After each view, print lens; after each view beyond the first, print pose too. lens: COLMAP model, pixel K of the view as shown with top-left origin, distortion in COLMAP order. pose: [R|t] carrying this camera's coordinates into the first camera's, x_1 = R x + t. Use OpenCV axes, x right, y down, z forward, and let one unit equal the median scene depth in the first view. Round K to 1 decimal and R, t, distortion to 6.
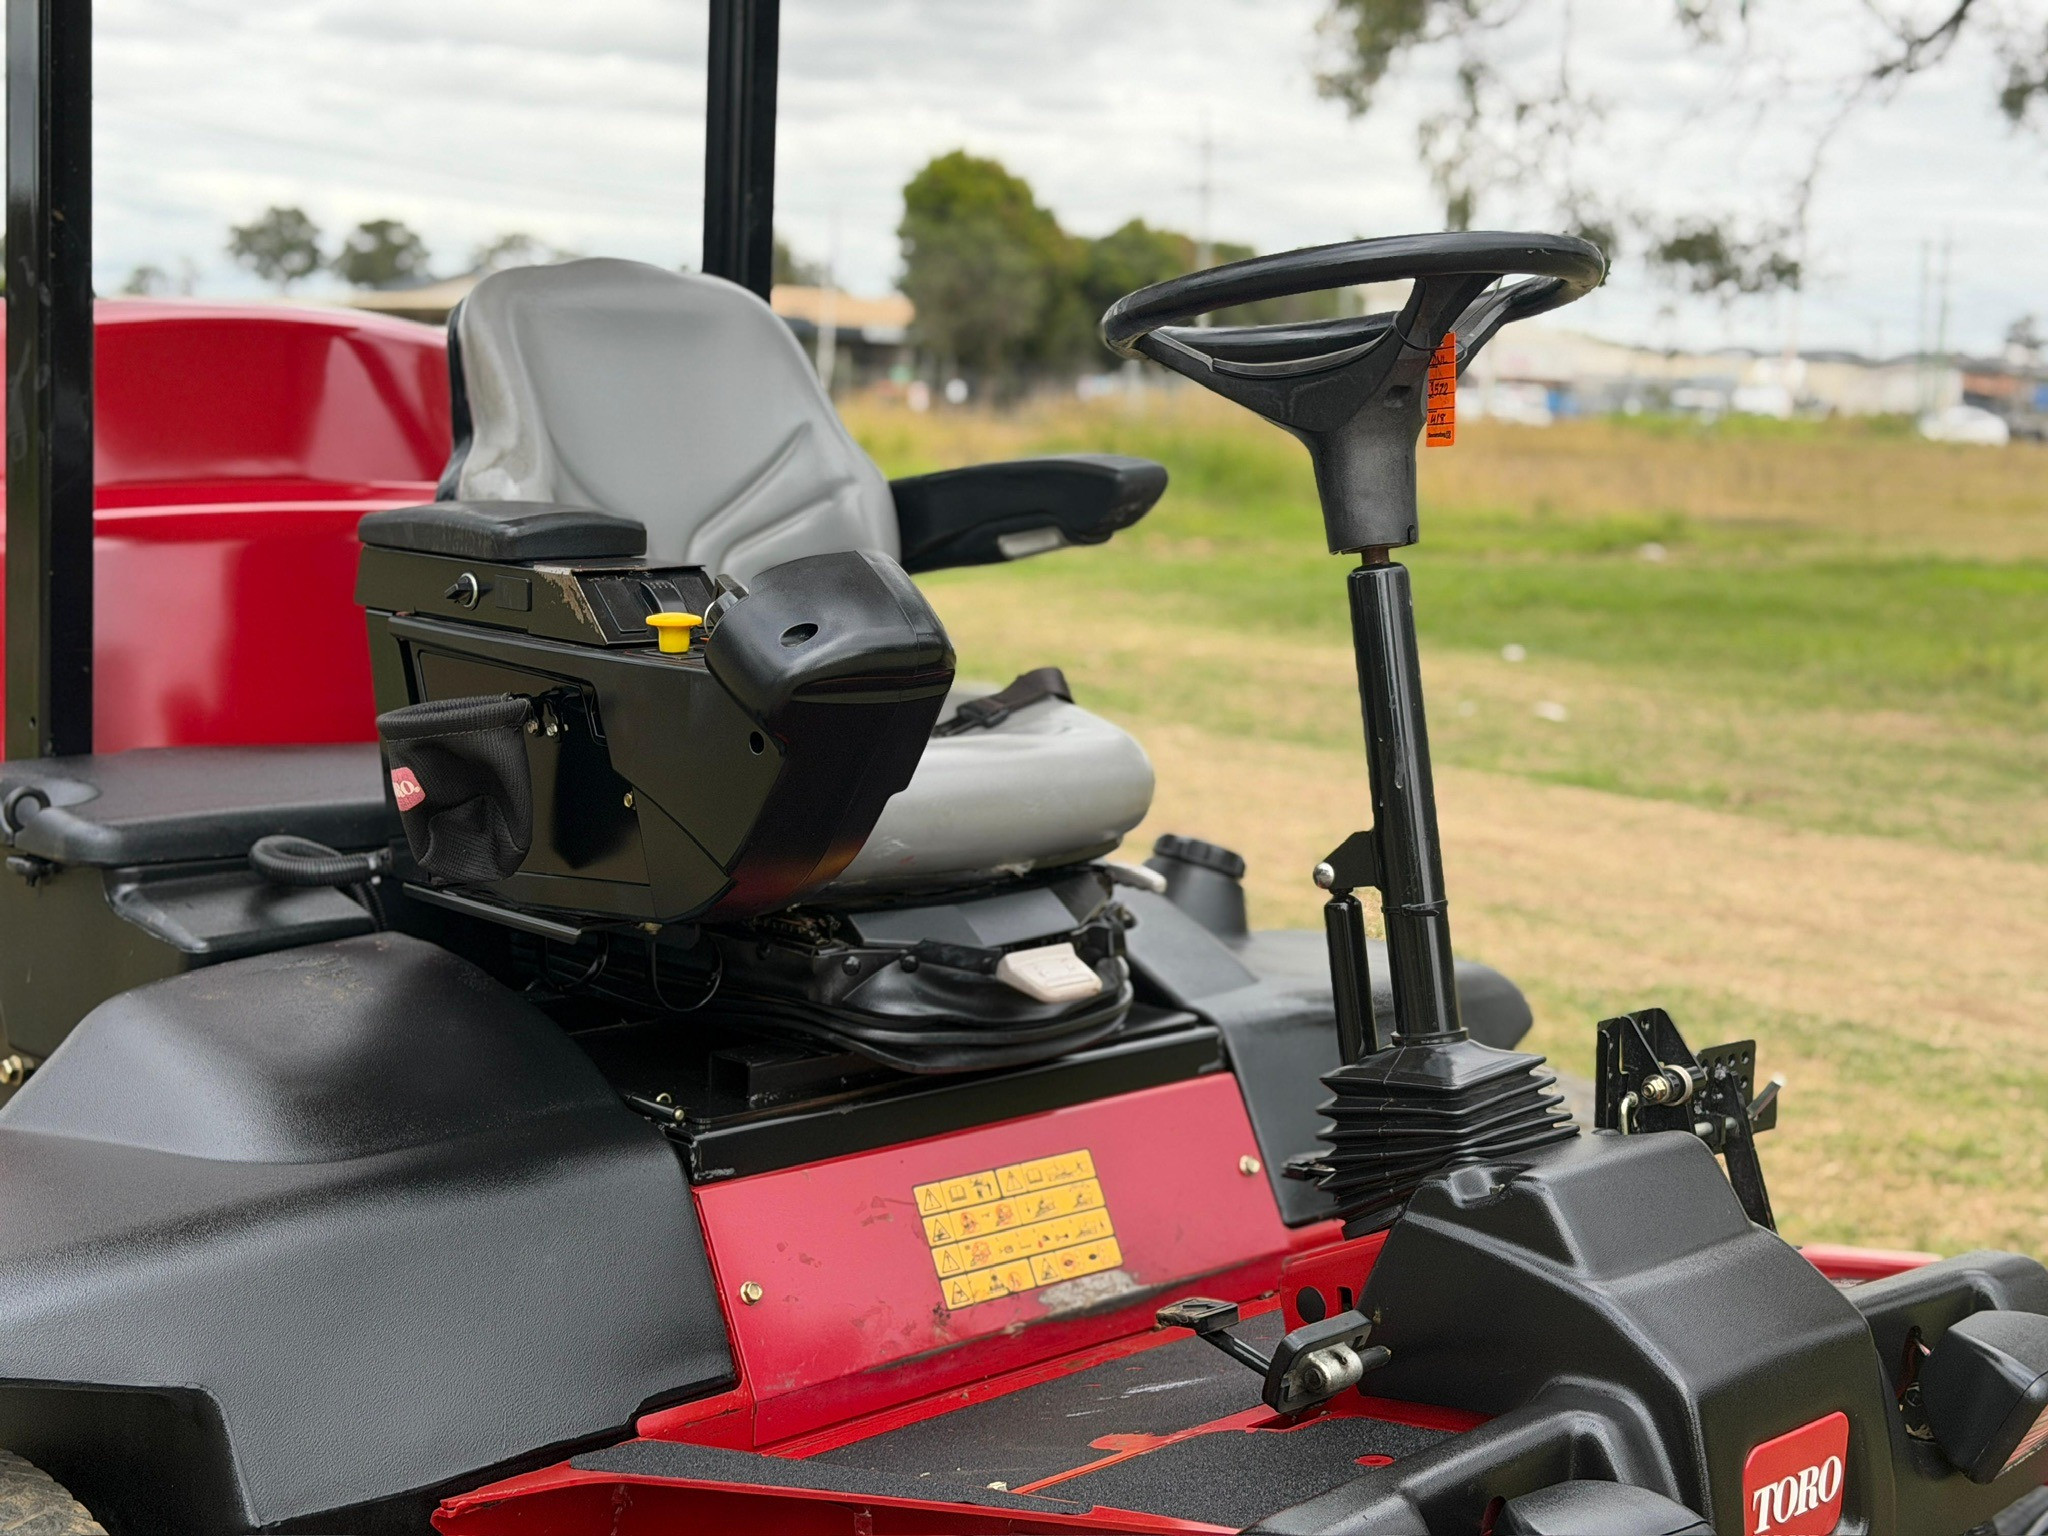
lens RADIAL K [[2905.2, 0, 1024.0], [0, 2905.2, 768.0], [0, 0, 1]] dist [0.122118, -0.110784]
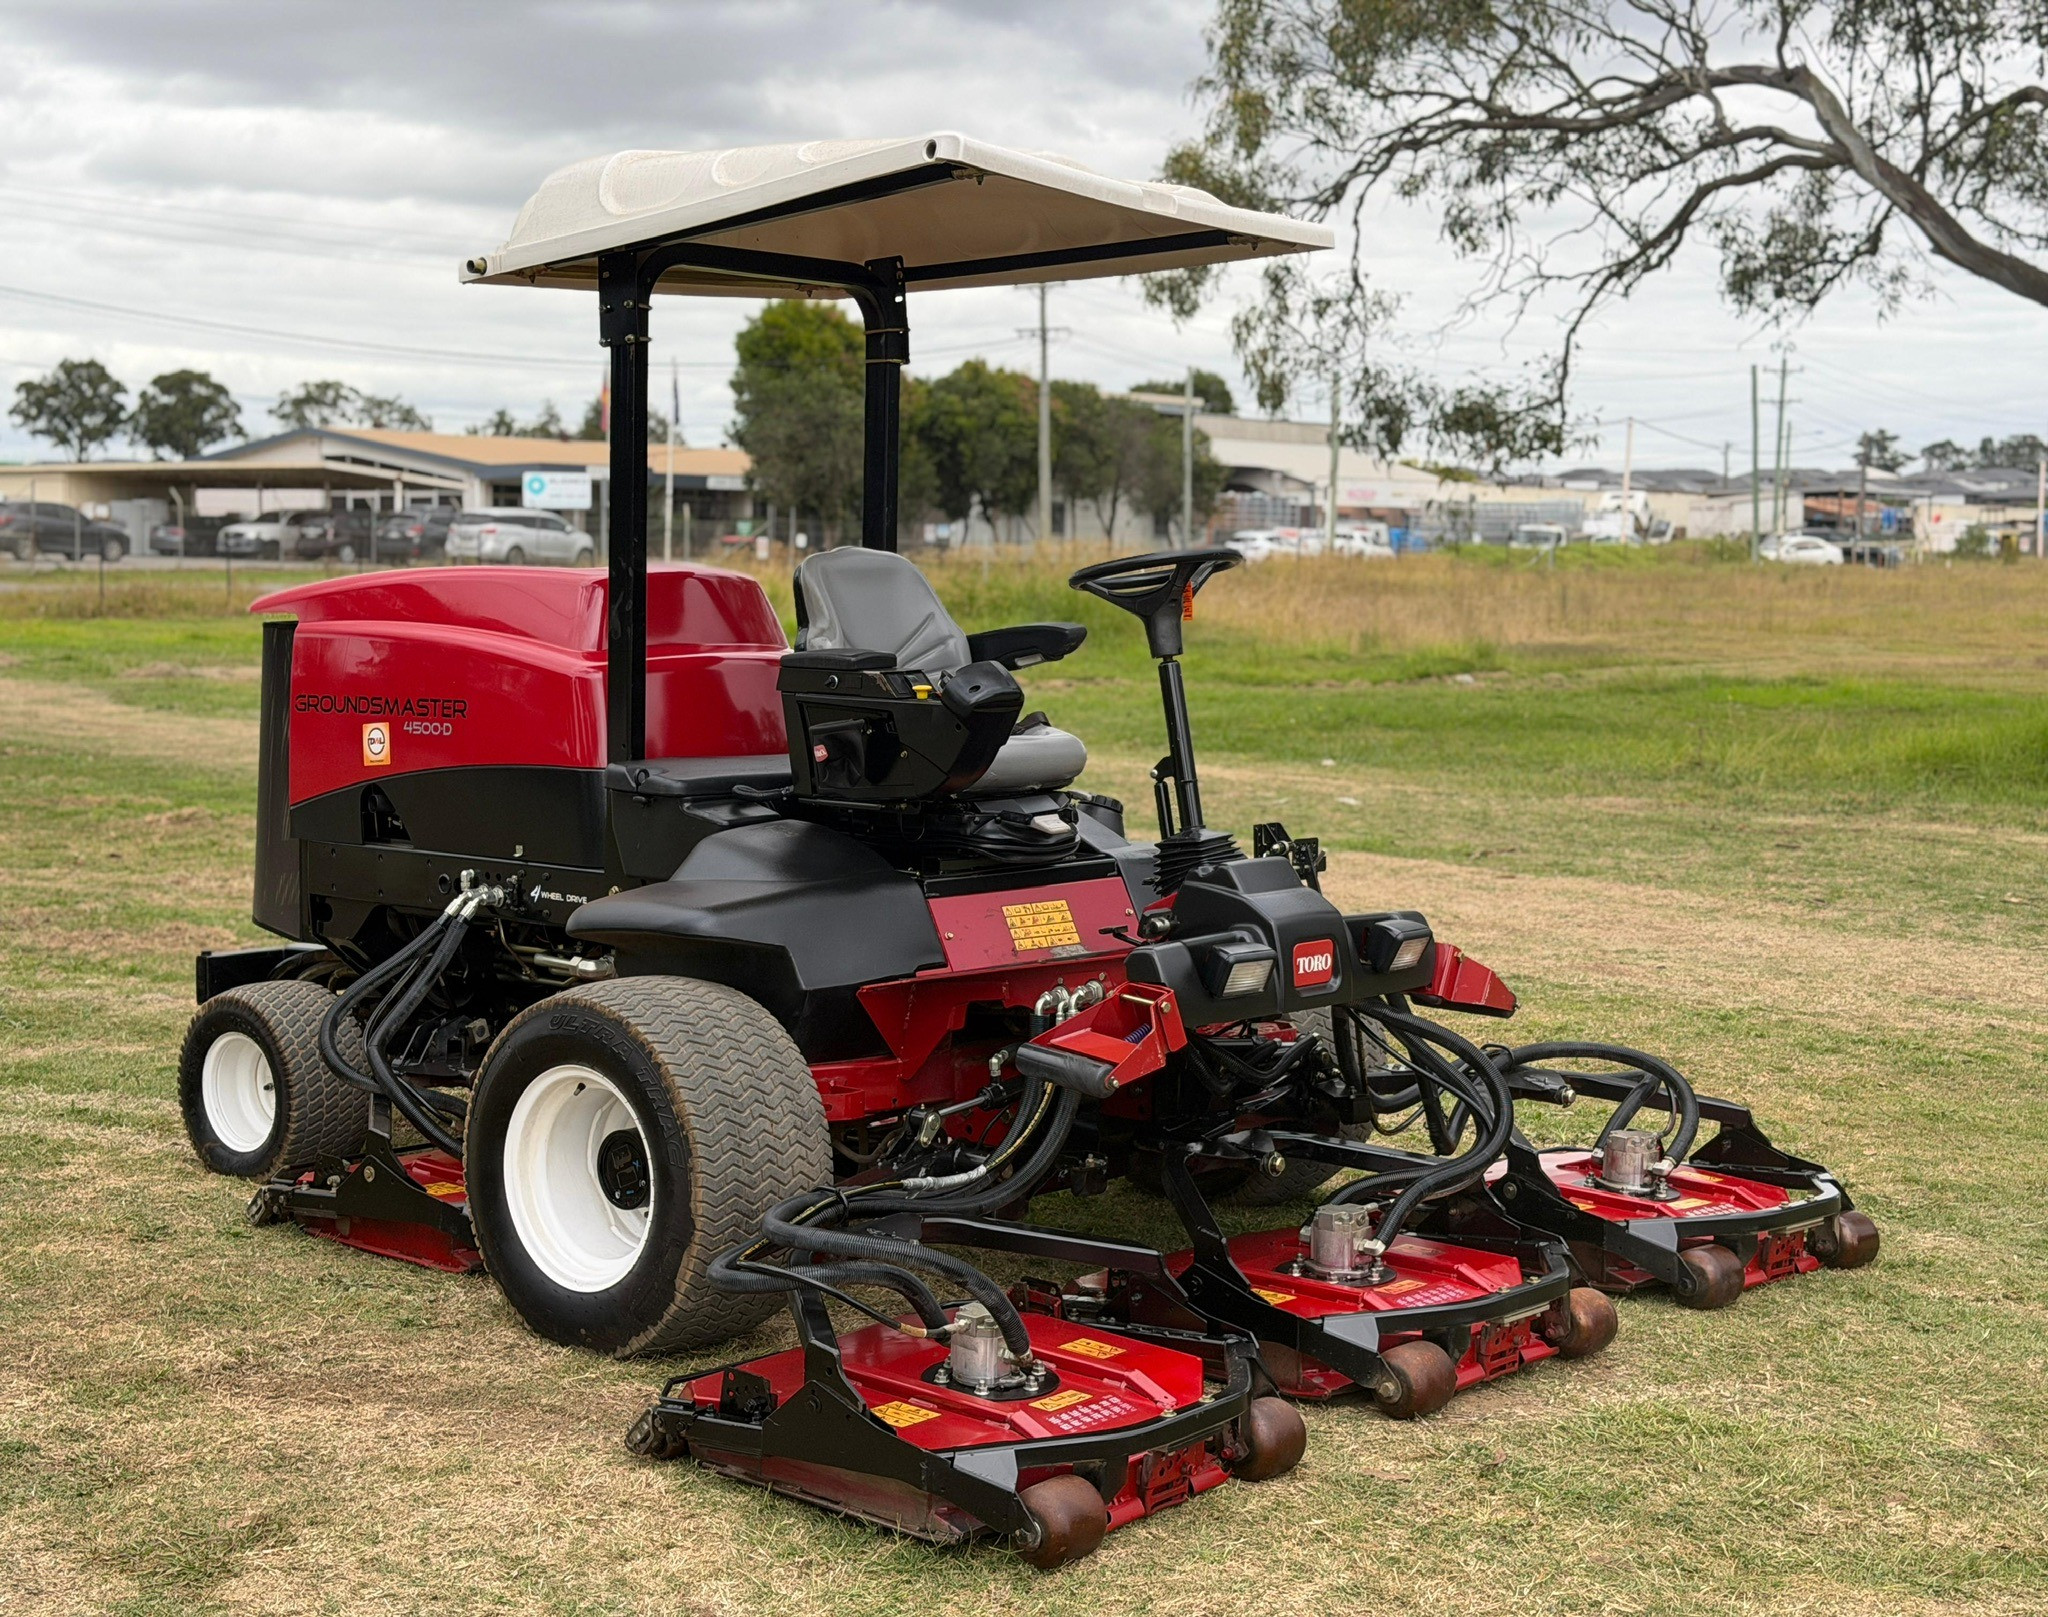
lens RADIAL K [[2615.3, 0, 1024.0], [0, 2615.3, 808.5], [0, 0, 1]] dist [0.135614, -0.001265]
pose [[0.998511, -0.030068, 0.045507, -0.117149], [0.031395, 0.999094, -0.028738, 0.119354], [-0.044602, 0.030124, 0.998551, -1.288868]]
